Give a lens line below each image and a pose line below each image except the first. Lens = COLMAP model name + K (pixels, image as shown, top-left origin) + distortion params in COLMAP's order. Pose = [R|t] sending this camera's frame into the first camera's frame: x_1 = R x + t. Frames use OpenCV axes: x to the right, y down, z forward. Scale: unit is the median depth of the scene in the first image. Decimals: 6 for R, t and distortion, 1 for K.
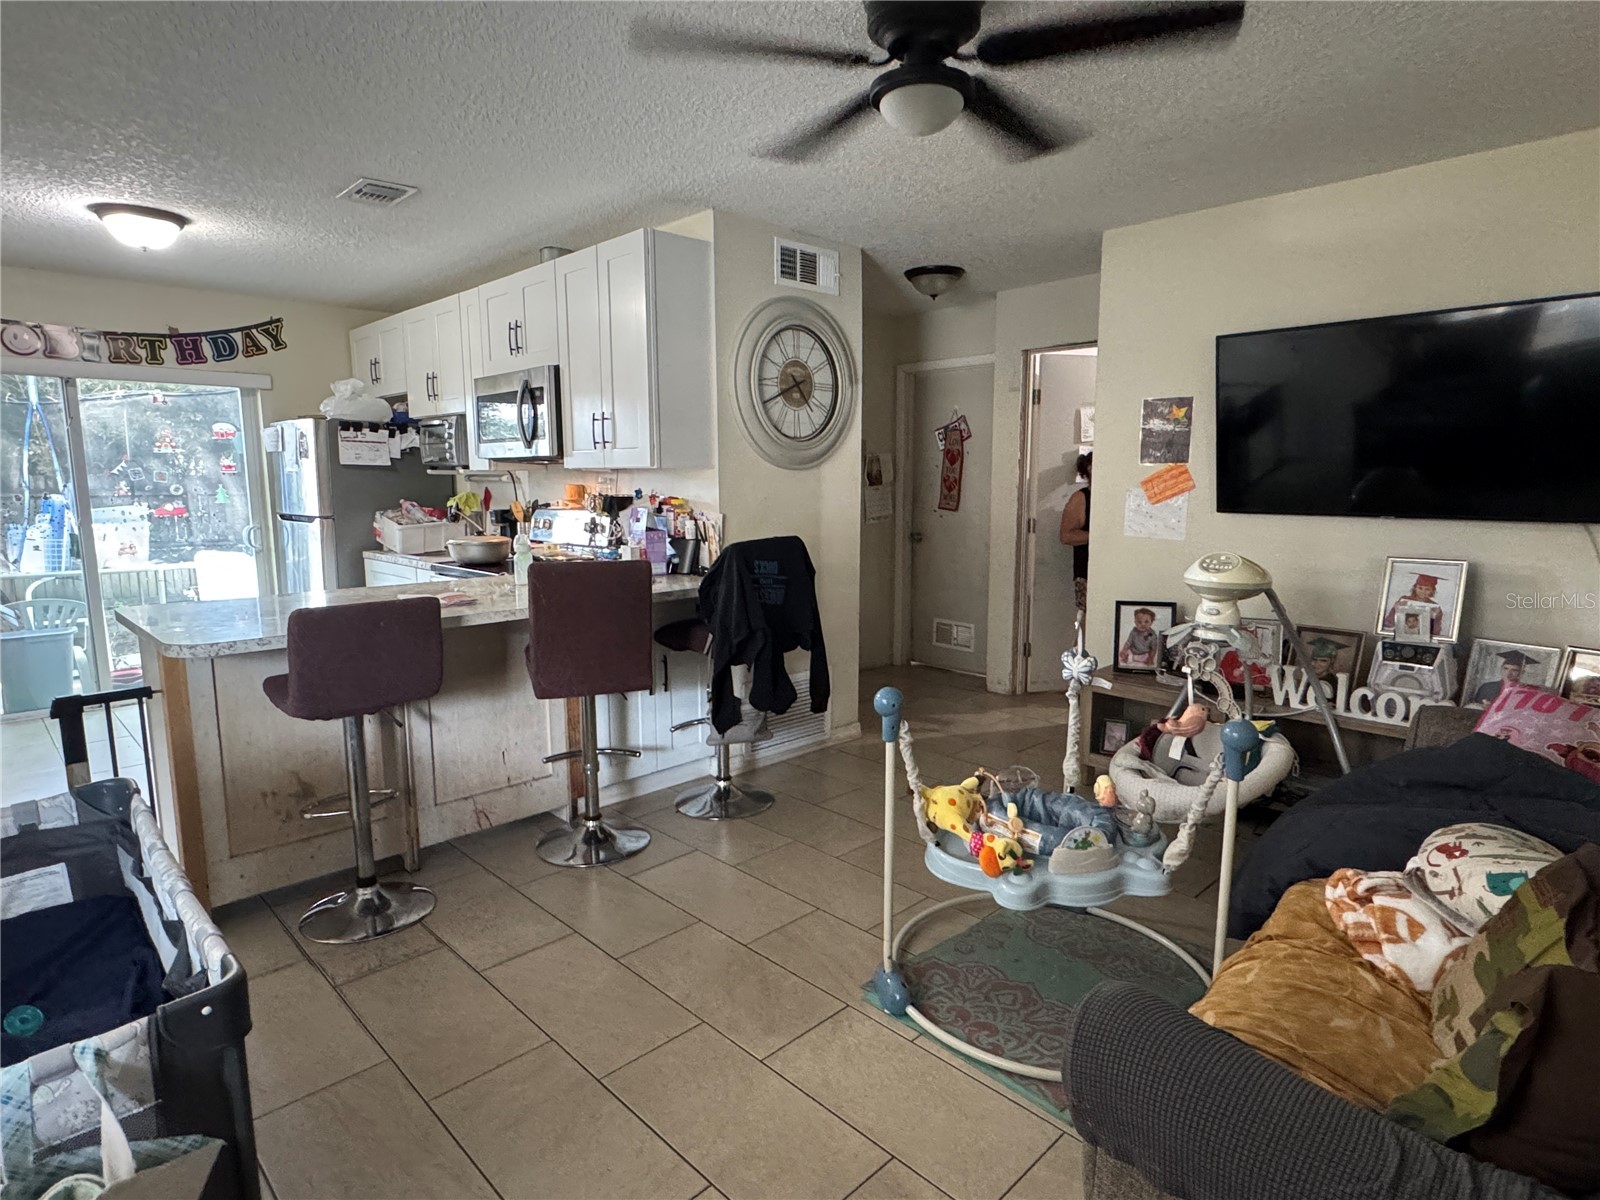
lens RADIAL K [[890.0, 0, 796.8], [0, 890.0, 602.2], [0, 0, 1]] dist [0.000768, 0.000803]
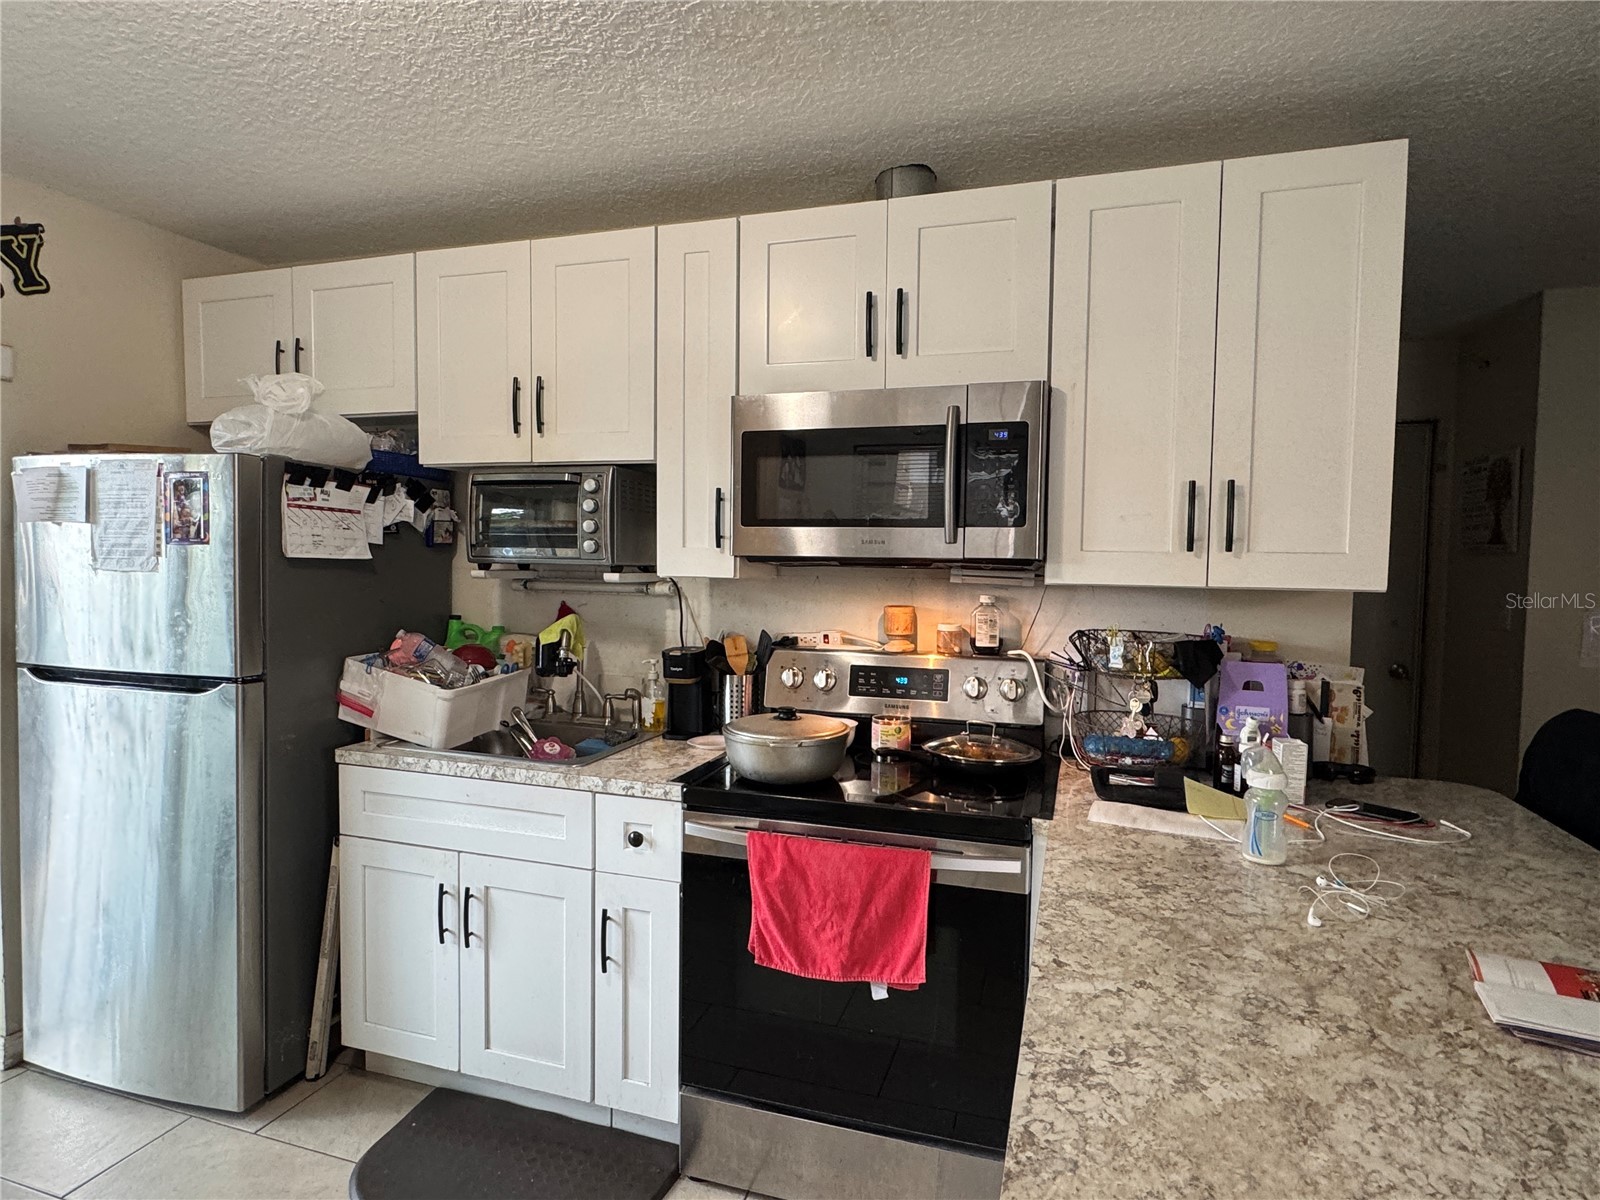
lens RADIAL K [[890.0, 0, 800.4], [0, 890.0, 599.0], [0, 0, 1]] dist [0.000768, 0.000803]
pose [[0.886700, -0.010677, 0.462222, -0.479199], [0.049664, 0.996149, -0.072261, -0.087337], [-0.459671, 0.087030, 0.883815, 0.477444]]
